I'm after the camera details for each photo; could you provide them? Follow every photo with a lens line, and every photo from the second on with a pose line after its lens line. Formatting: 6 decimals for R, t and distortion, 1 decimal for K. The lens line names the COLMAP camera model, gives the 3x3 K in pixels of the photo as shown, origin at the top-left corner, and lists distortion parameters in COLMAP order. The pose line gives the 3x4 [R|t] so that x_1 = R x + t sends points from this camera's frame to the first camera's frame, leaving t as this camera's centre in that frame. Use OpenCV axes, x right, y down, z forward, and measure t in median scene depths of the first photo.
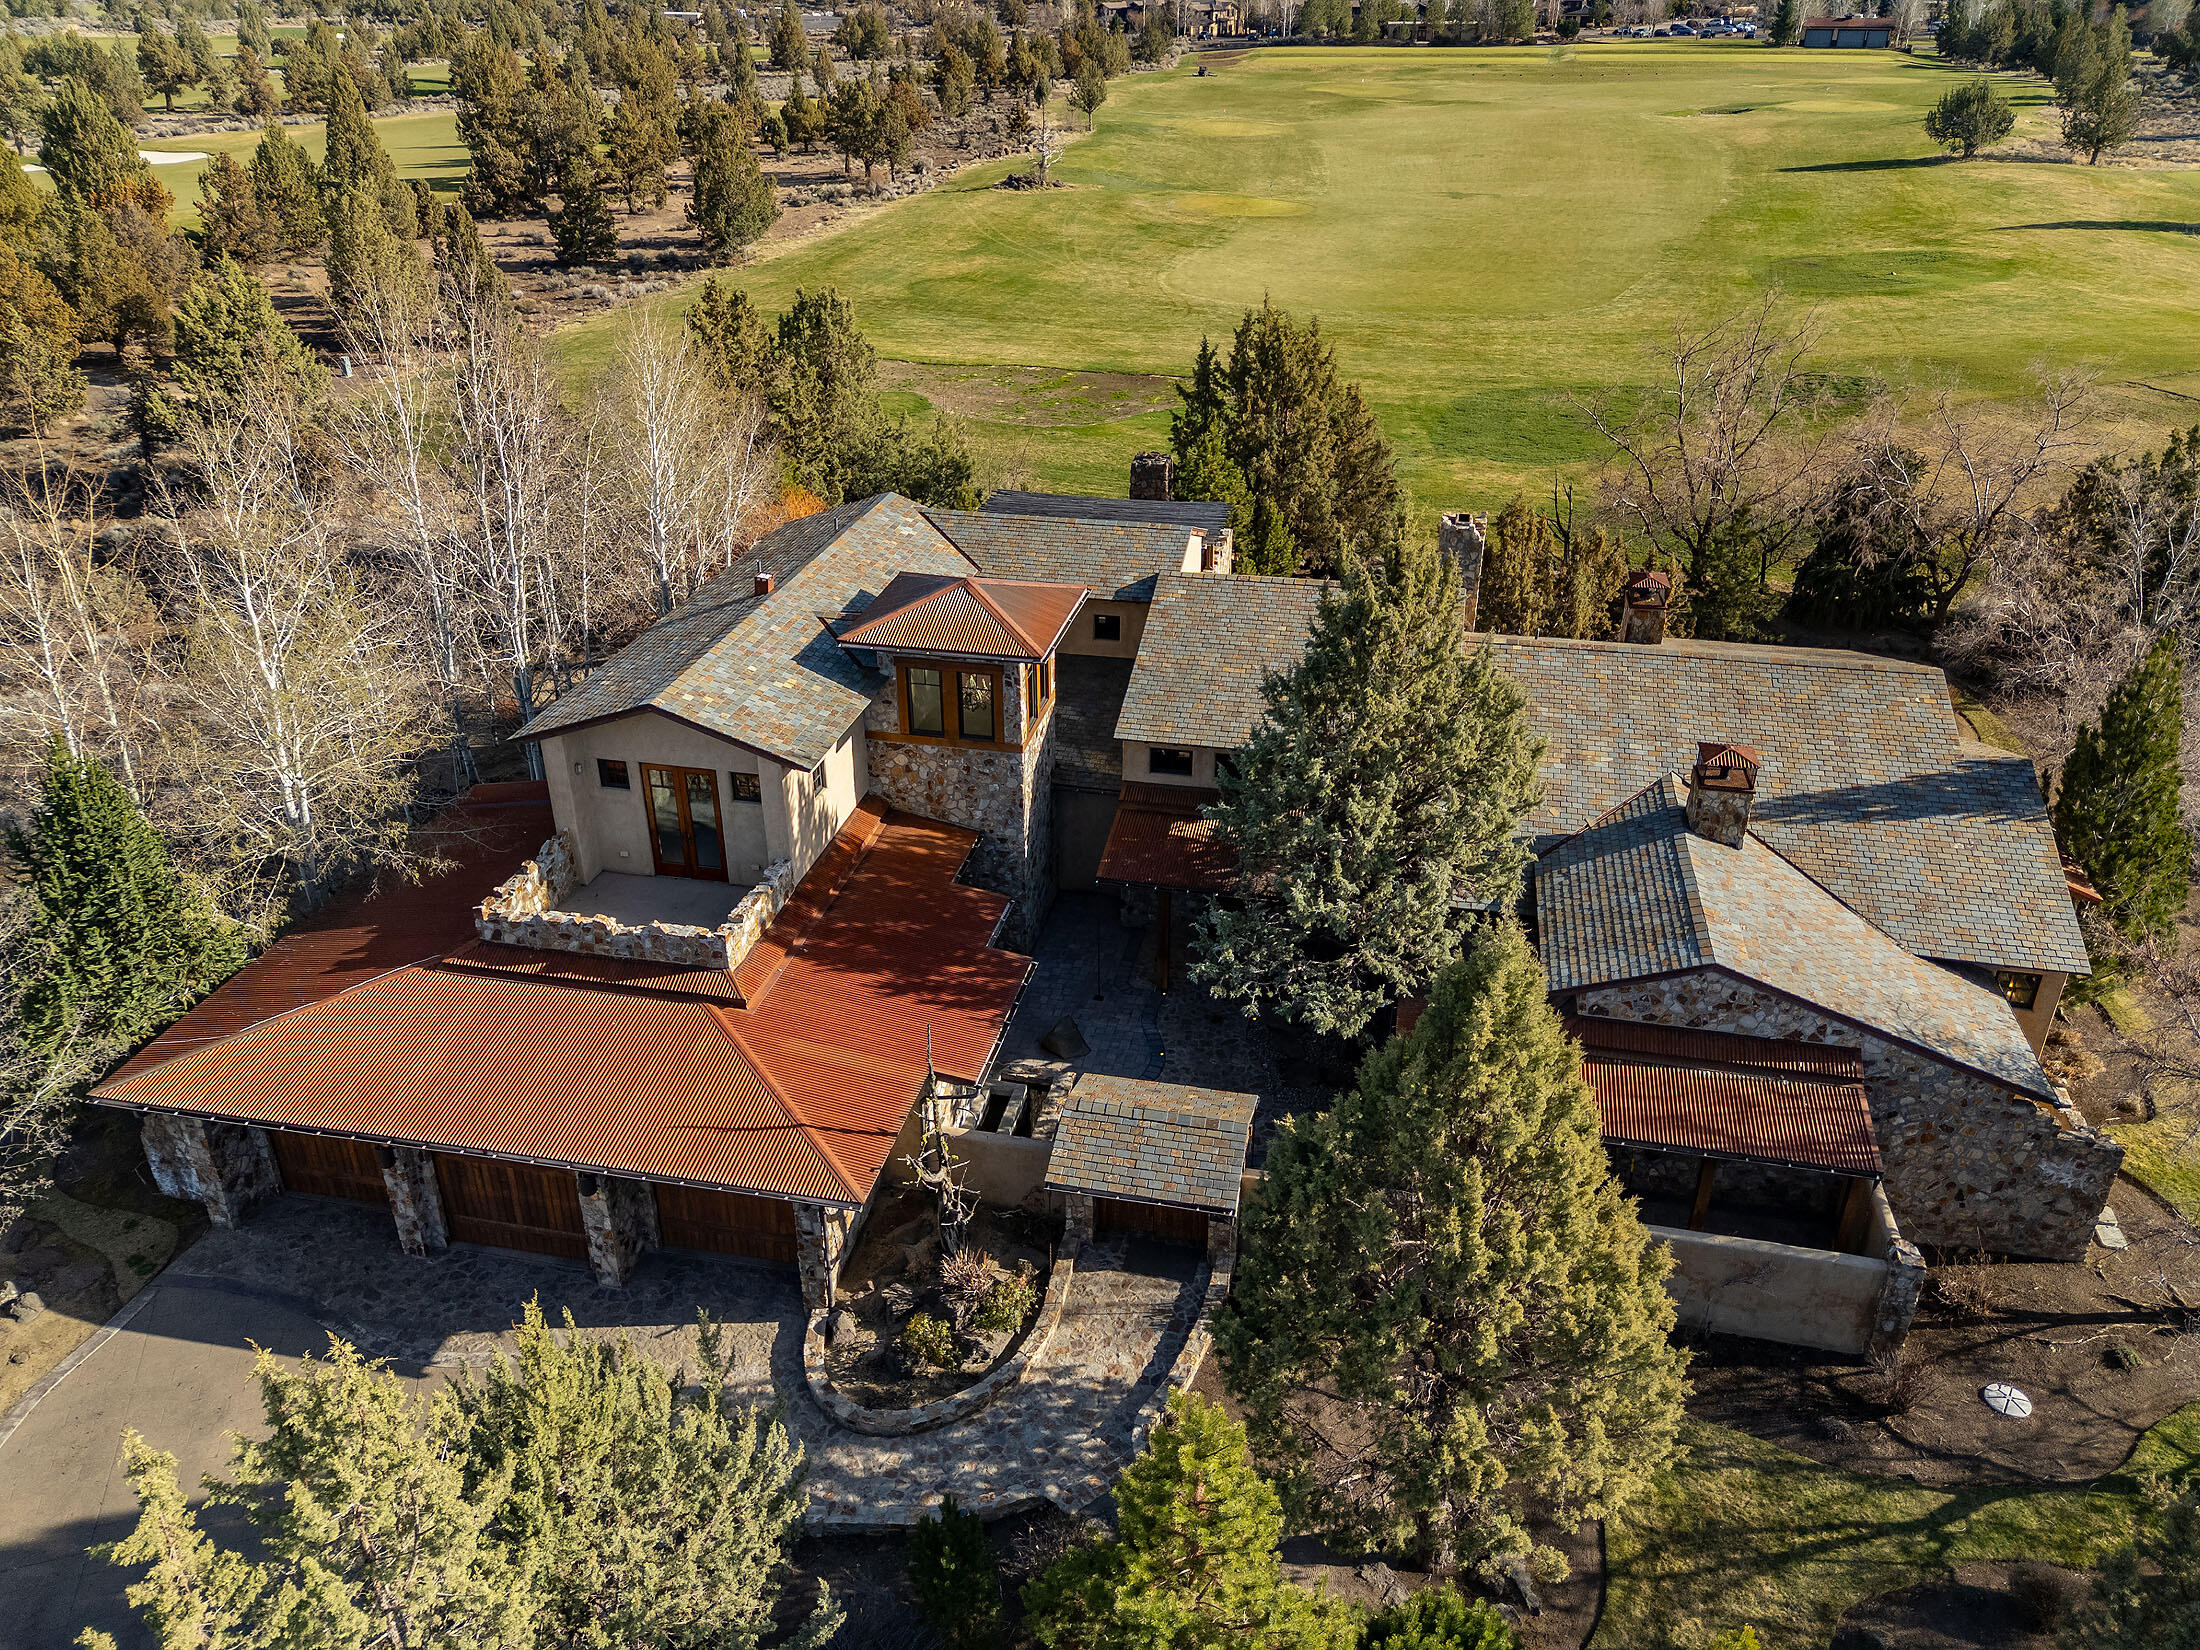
lens RADIAL K [[1611.3, 0, 1097.9], [0, 1611.3, 820.2], [0, 0, 1]] dist [0.069464, -0.059548]
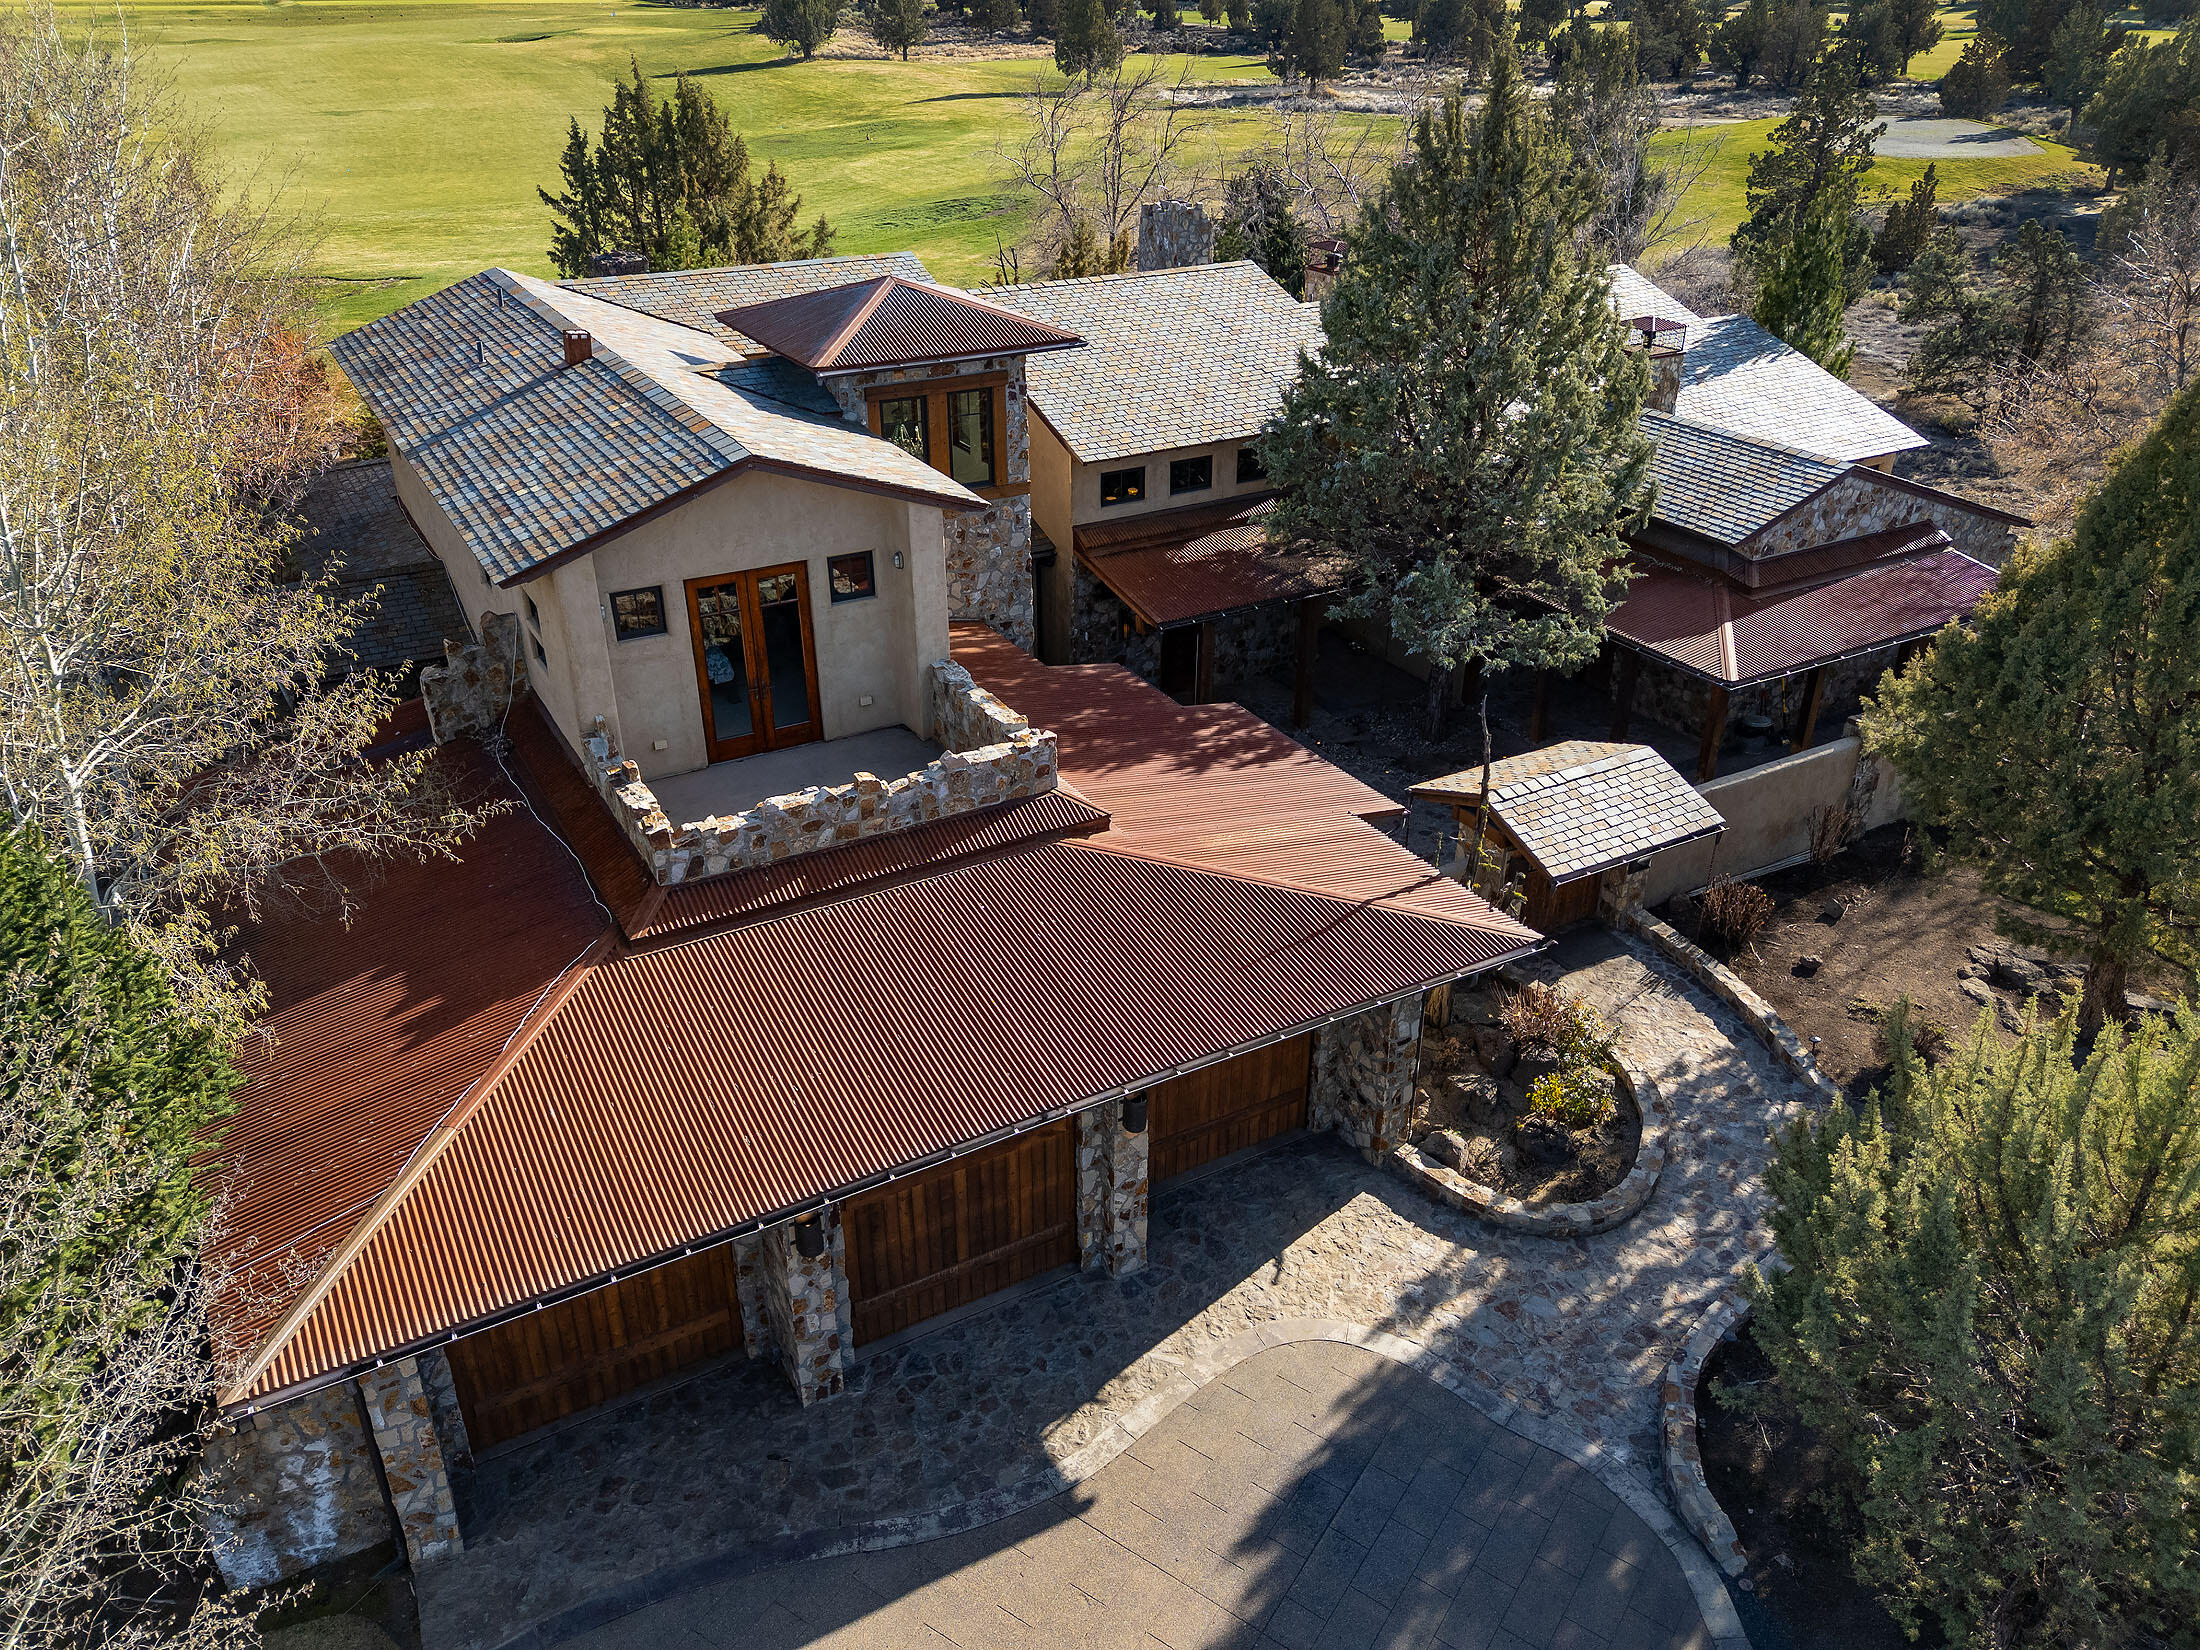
lens RADIAL K [[1611.3, 0, 1097.8], [0, 1611.3, 823.1], [0, 0, 1]] dist [0.069464, -0.059548]
pose [[0.750484, -0.315631, 0.580647, -0.598243], [0.309478, 0.944142, 0.113222, 0.033792], [-0.583949, 0.094726, 0.806244, 0.434868]]
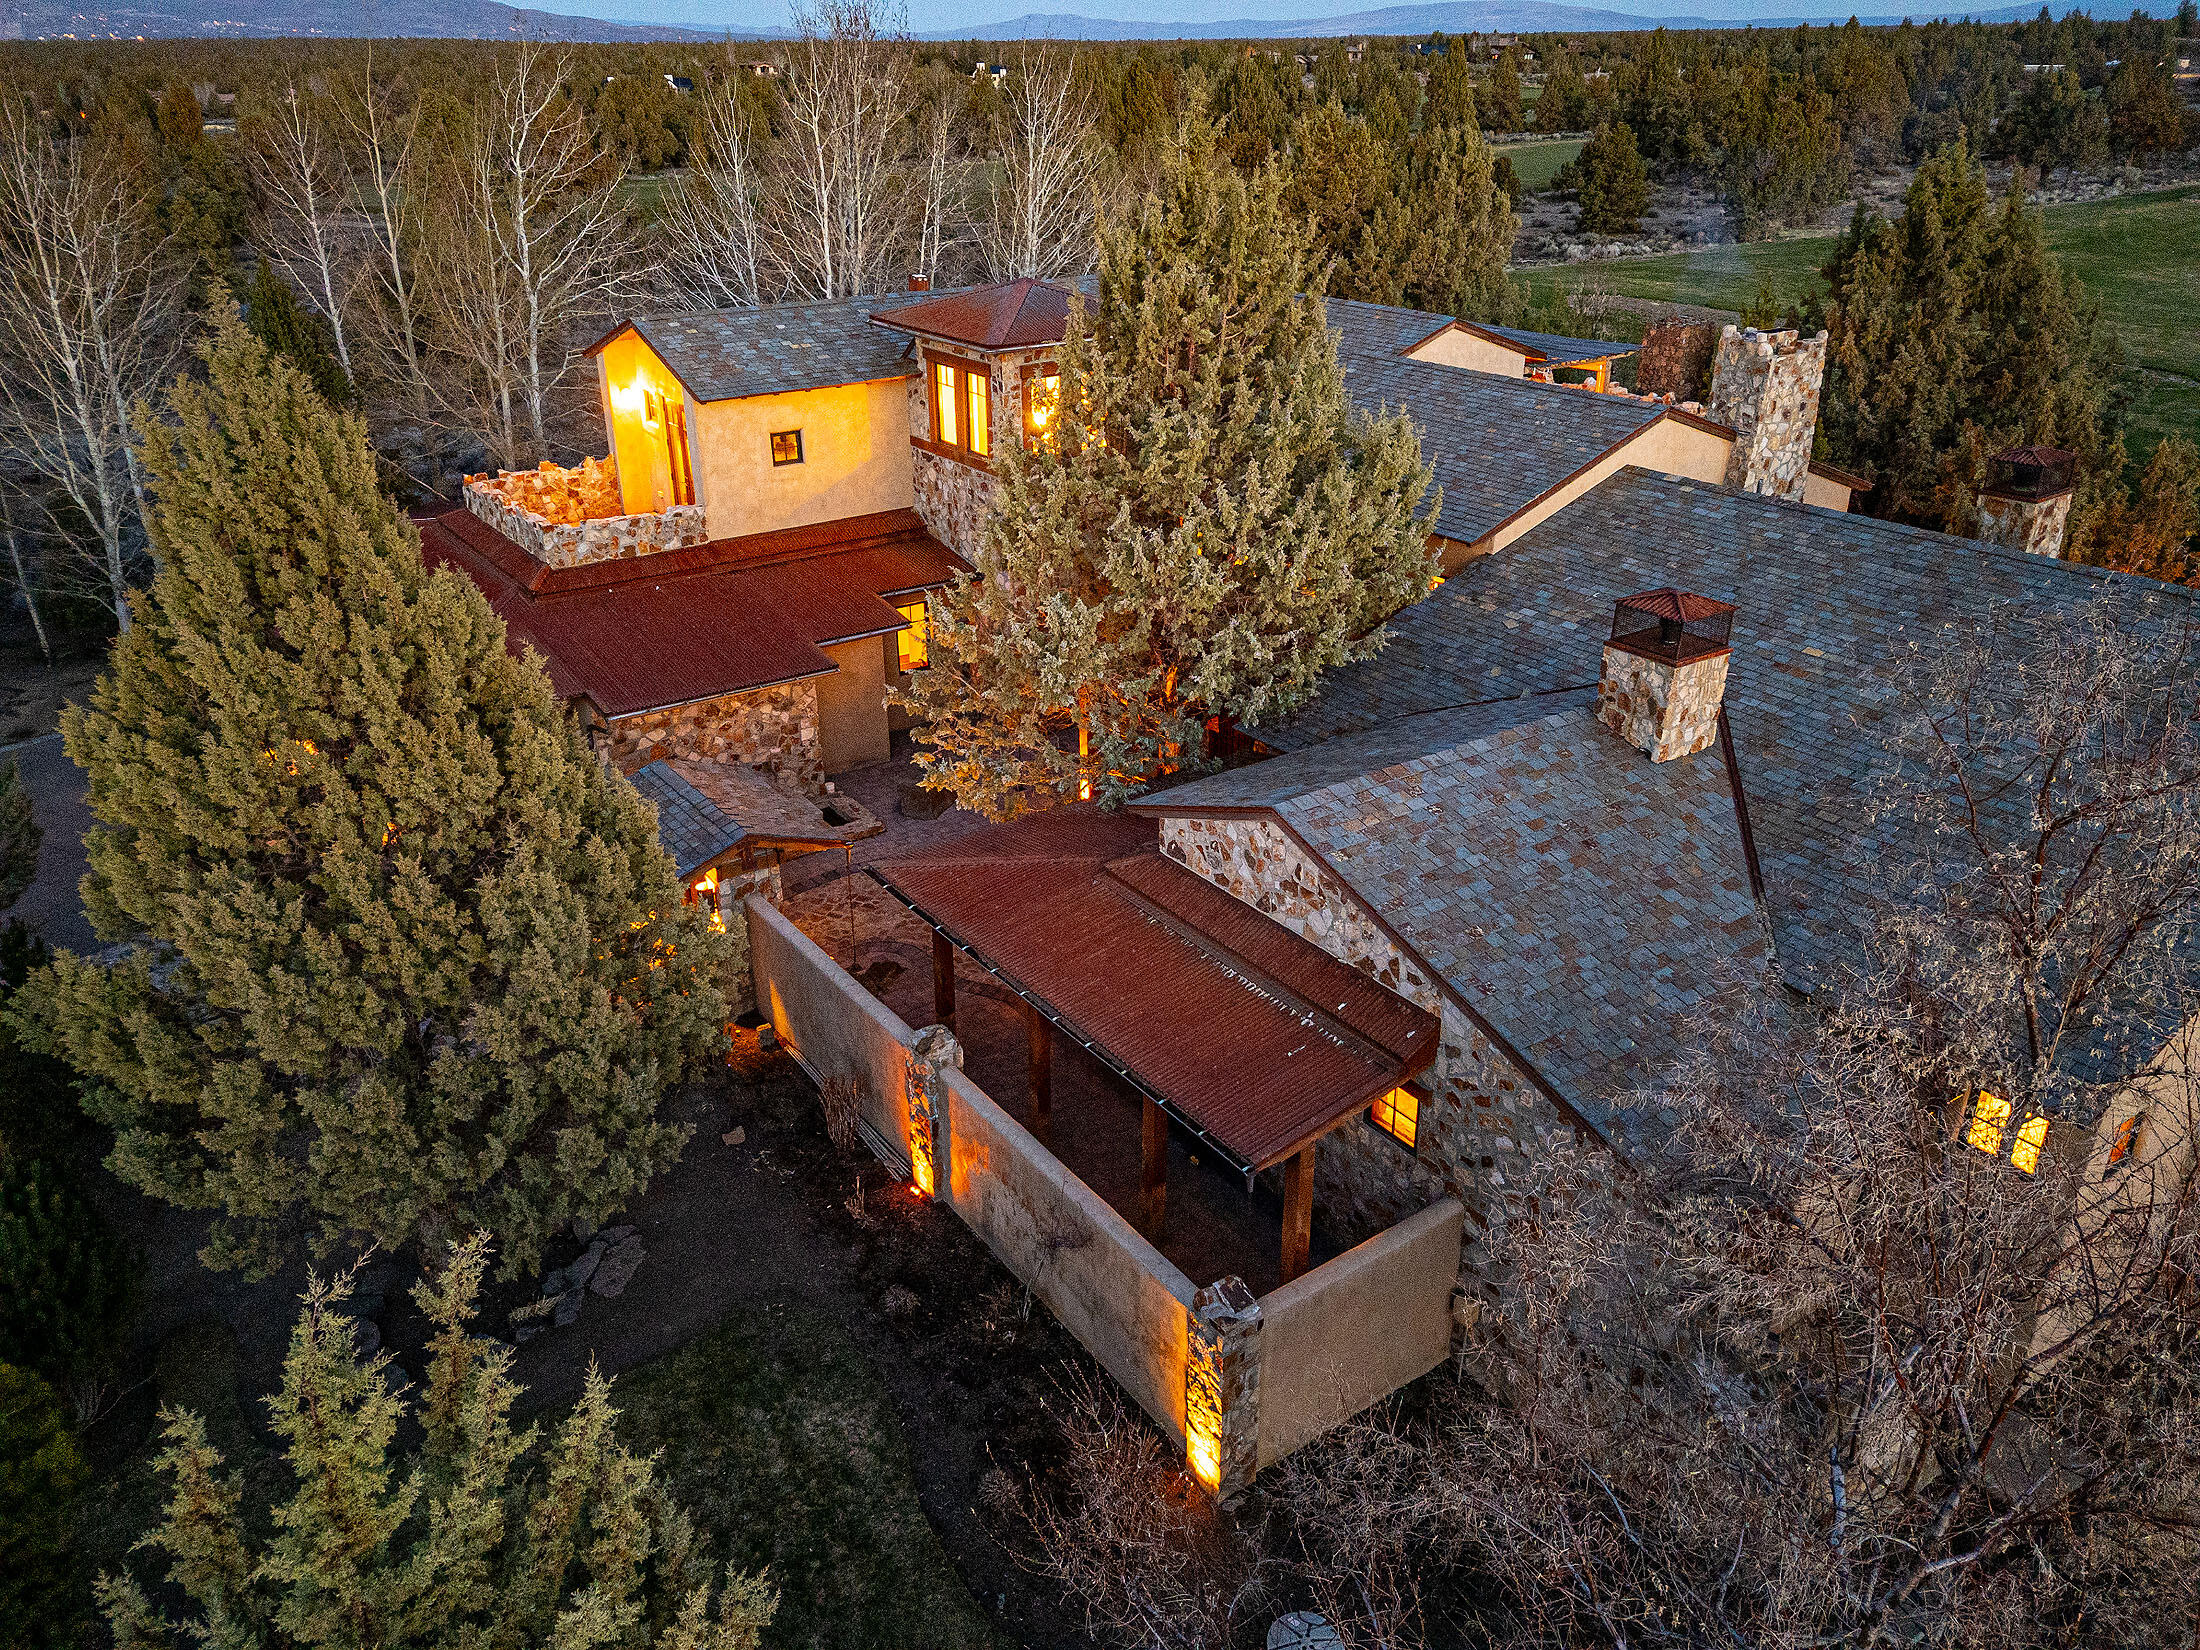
lens RADIAL K [[1611.3, 0, 1098.1], [0, 1611.3, 817.7], [0, 0, 1]] dist [0.069464, -0.059548]
pose [[0.736866, 0.285179, -0.612945, 0.664984], [-0.309862, 0.948296, 0.068697, 0.064571], [0.600844, 0.139308, 0.787134, 0.426070]]
